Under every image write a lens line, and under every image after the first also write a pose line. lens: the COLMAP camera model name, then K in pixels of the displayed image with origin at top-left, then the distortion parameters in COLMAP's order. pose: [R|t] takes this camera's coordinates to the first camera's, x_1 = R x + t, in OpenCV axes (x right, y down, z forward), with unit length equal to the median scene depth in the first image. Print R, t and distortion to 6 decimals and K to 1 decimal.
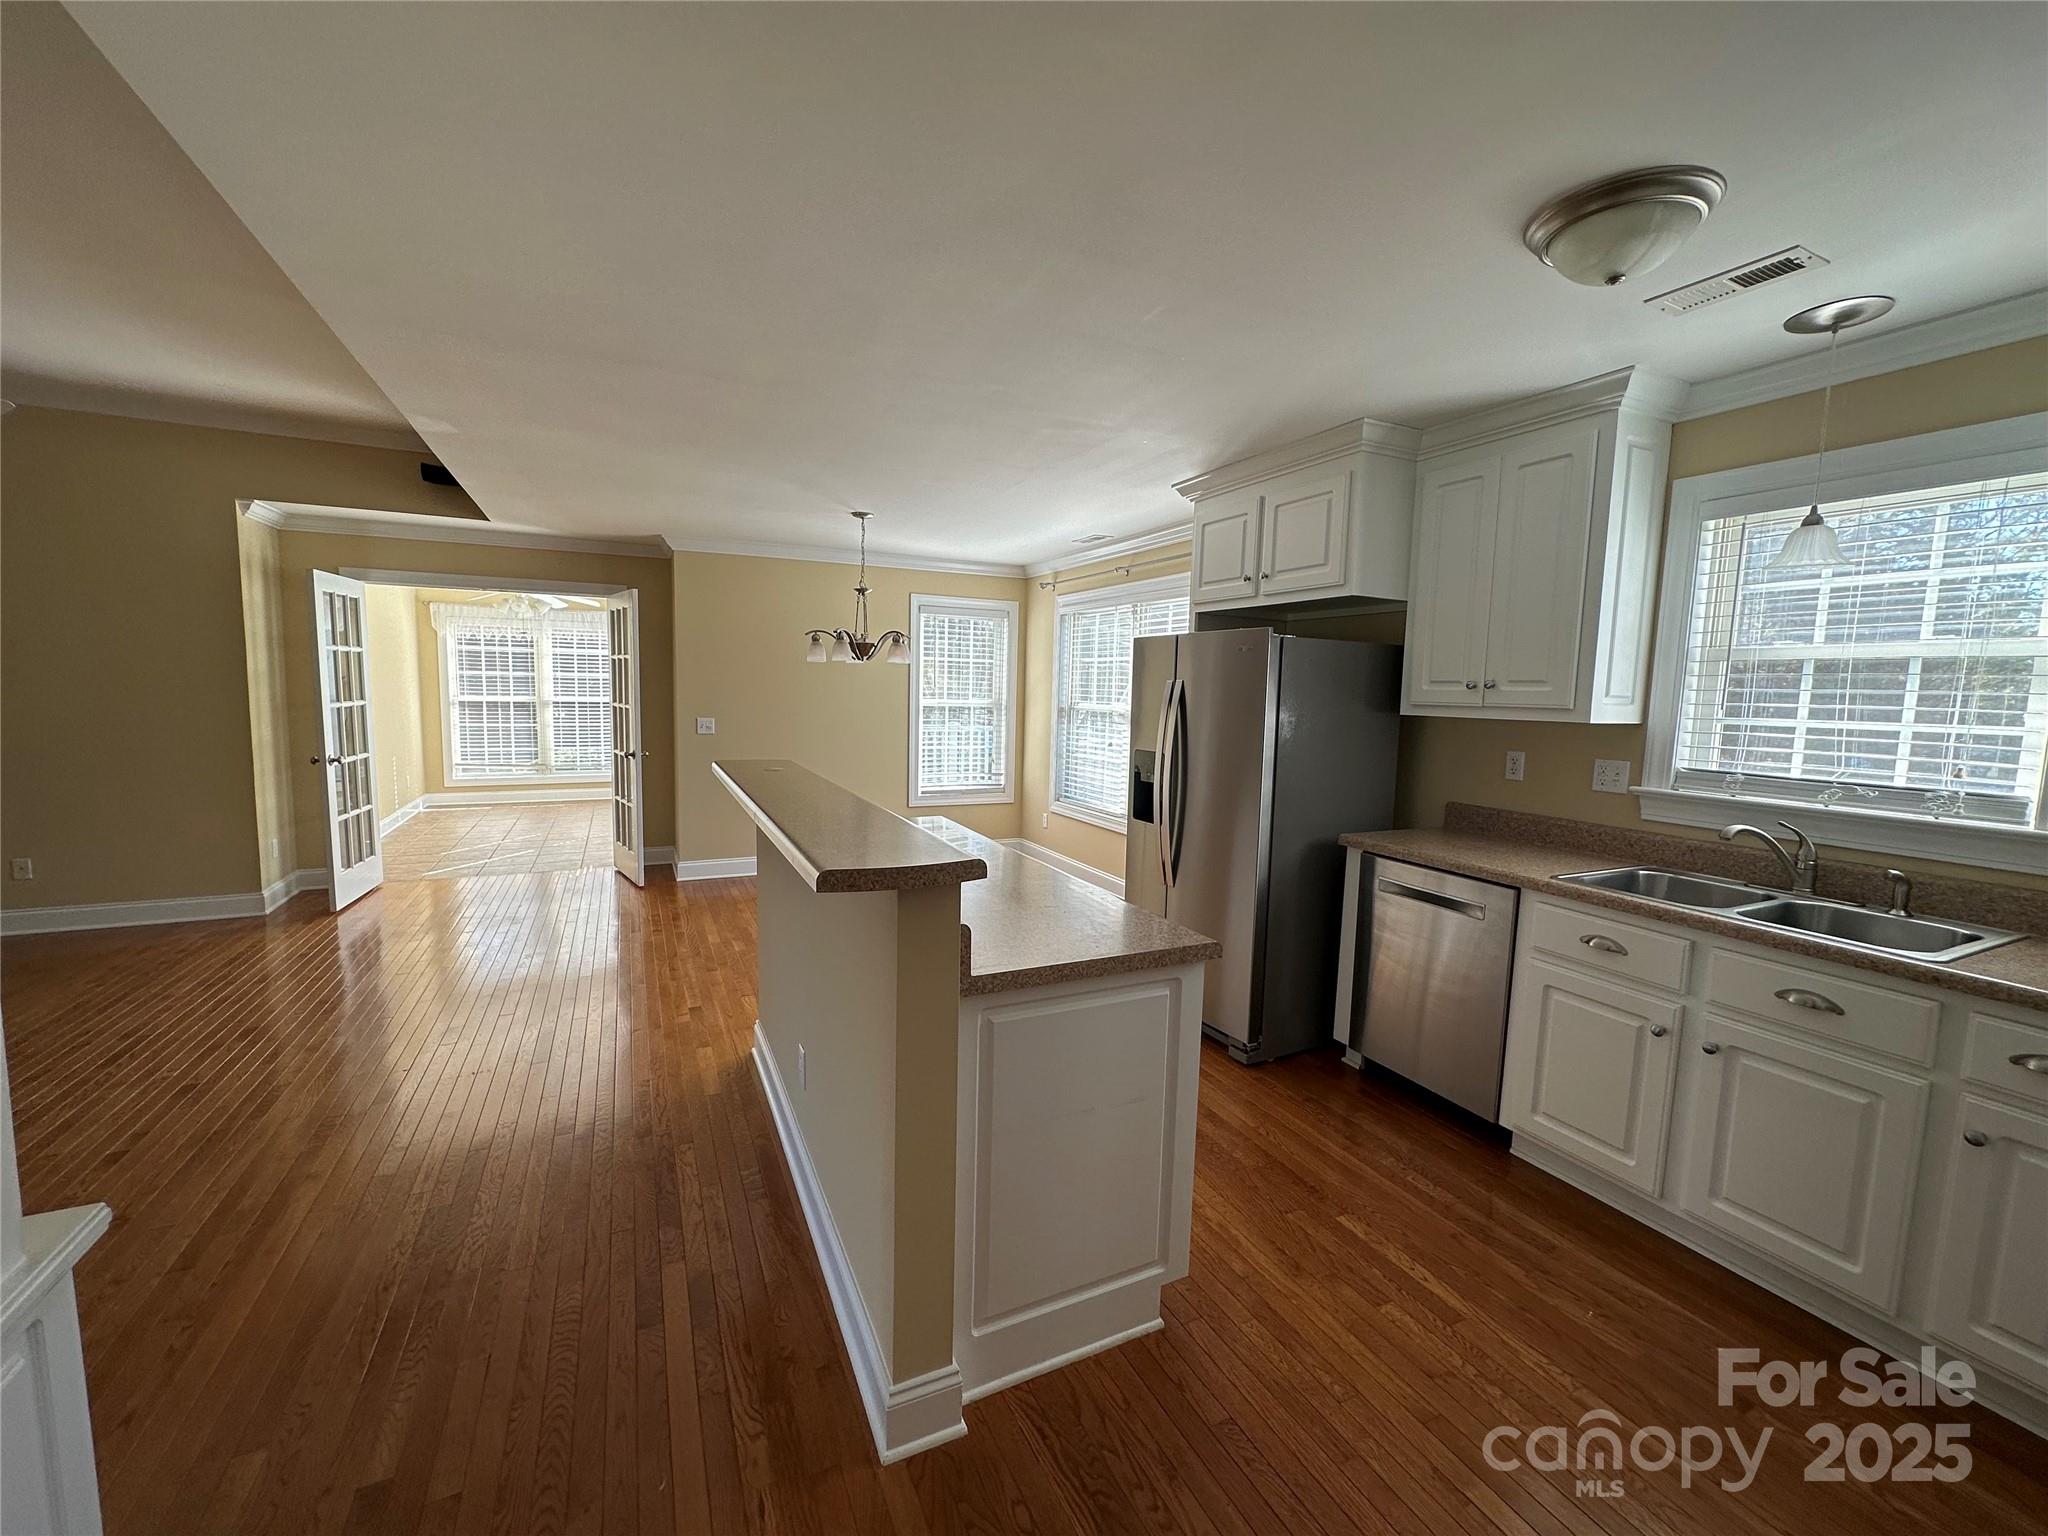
lens RADIAL K [[814.2, 0, 1024.0], [0, 814.2, 768.0], [0, 0, 1]] dist [-0.001226, -0.000103]
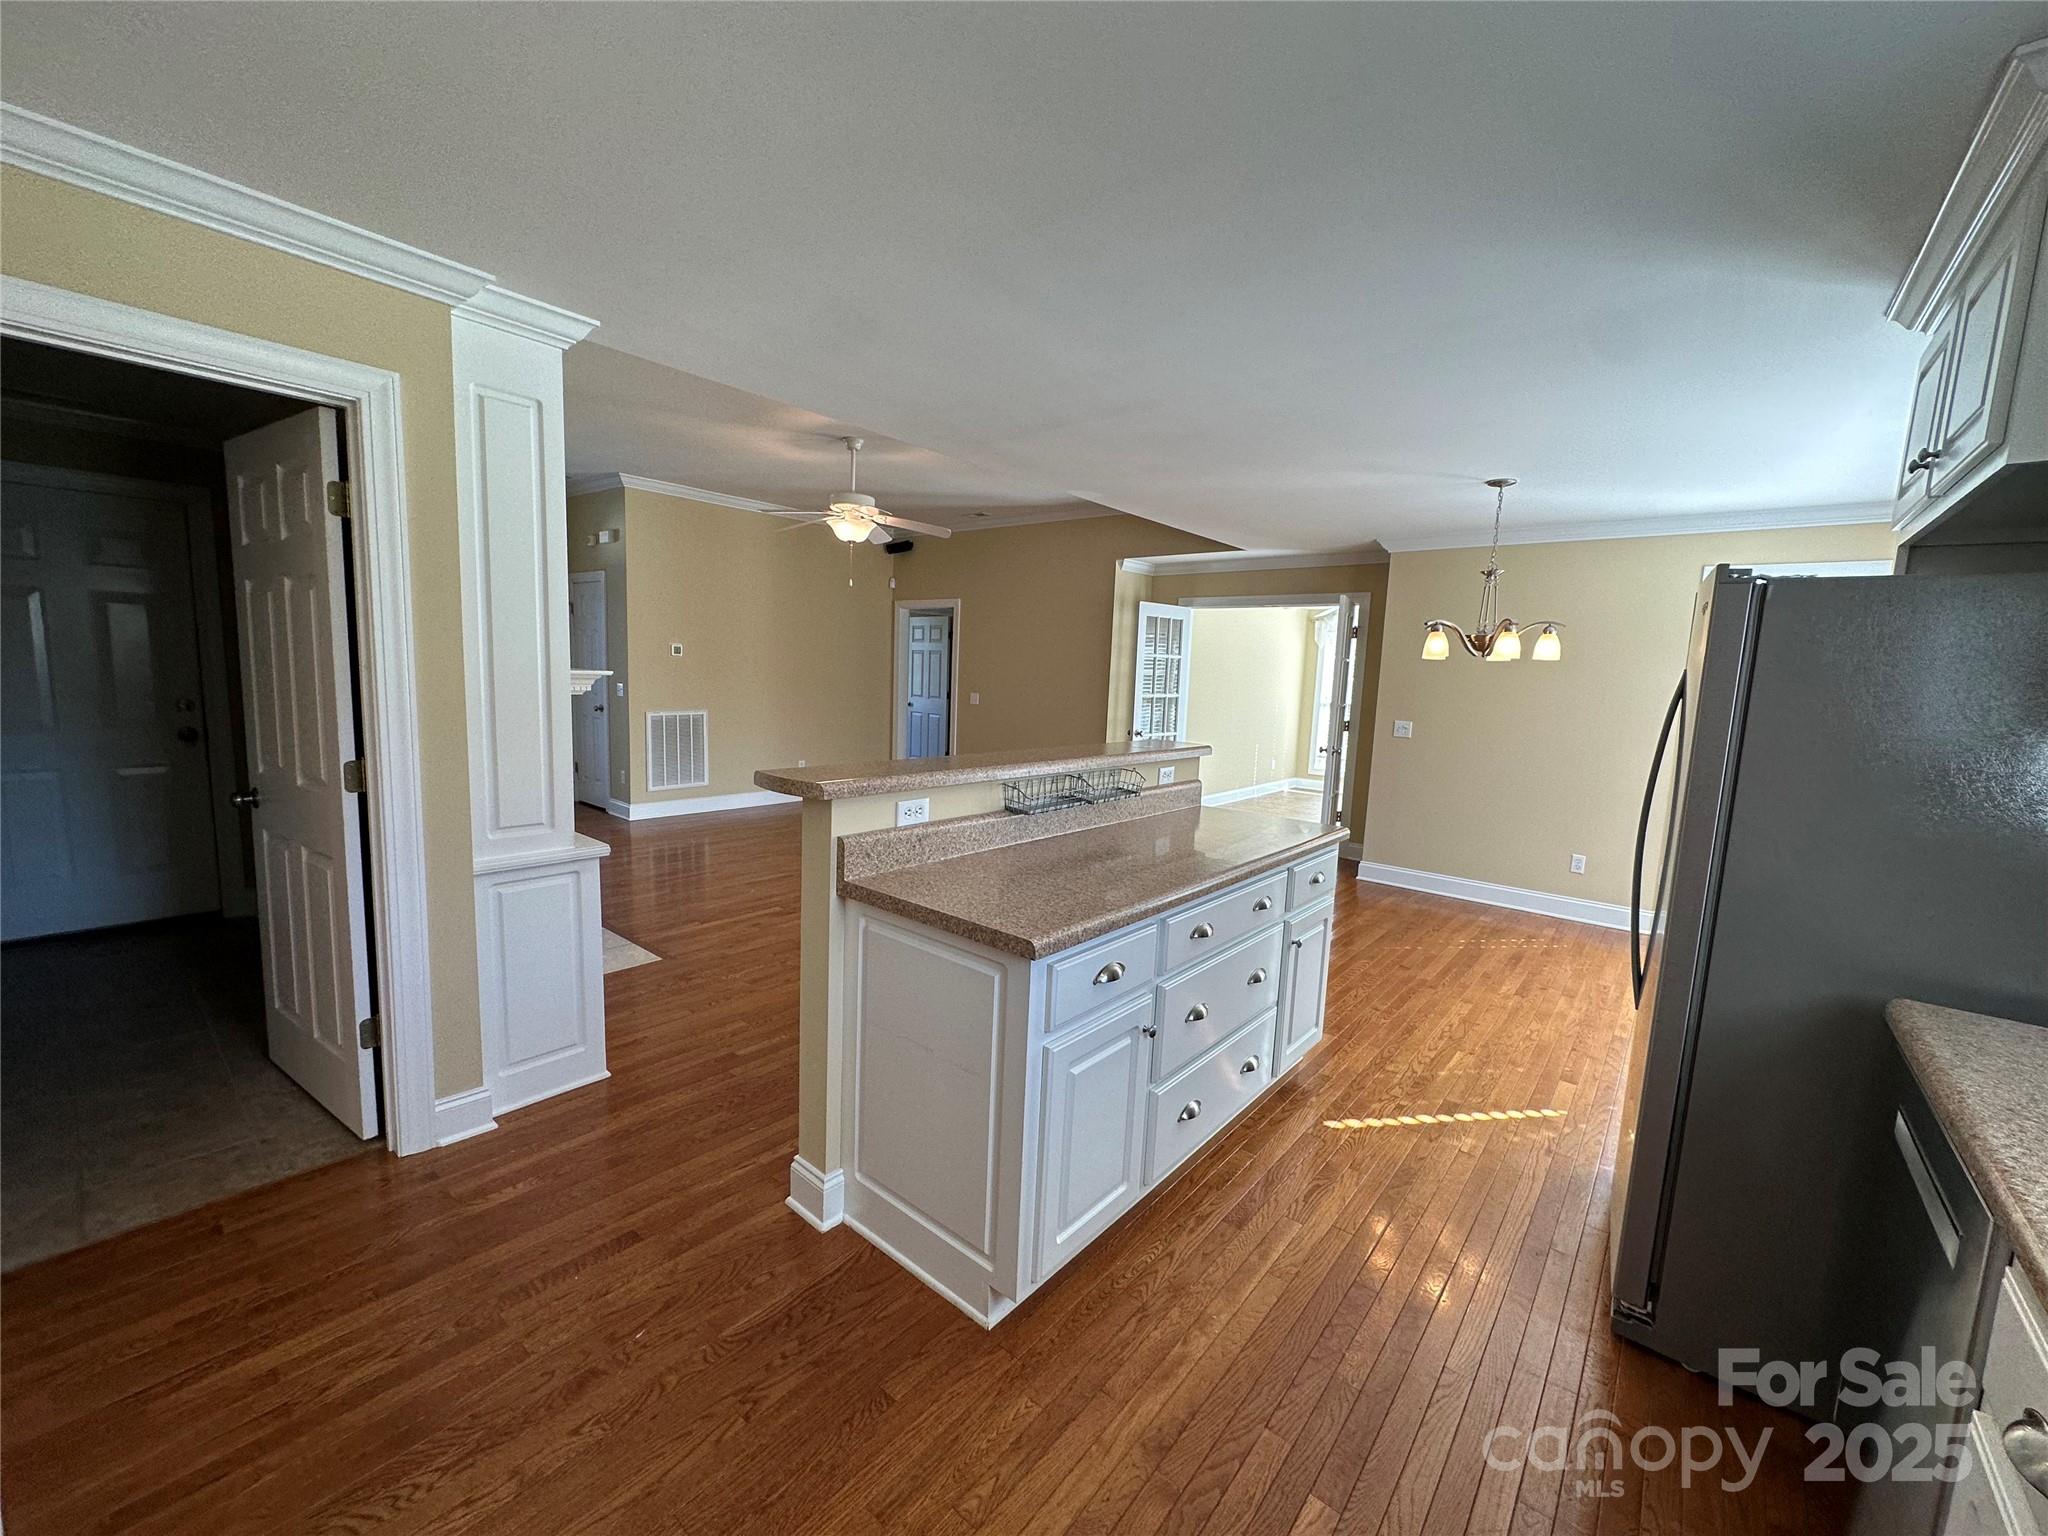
lens RADIAL K [[814.2, 0, 1024.0], [0, 814.2, 768.0], [0, 0, 1]] dist [-0.001226, -0.000103]
pose [[0.405672, 0.104377, -0.908040, 0.394308], [-0.122835, 0.990672, 0.058999, -0.009350], [0.905727, 0.087605, 0.414709, 0.235746]]
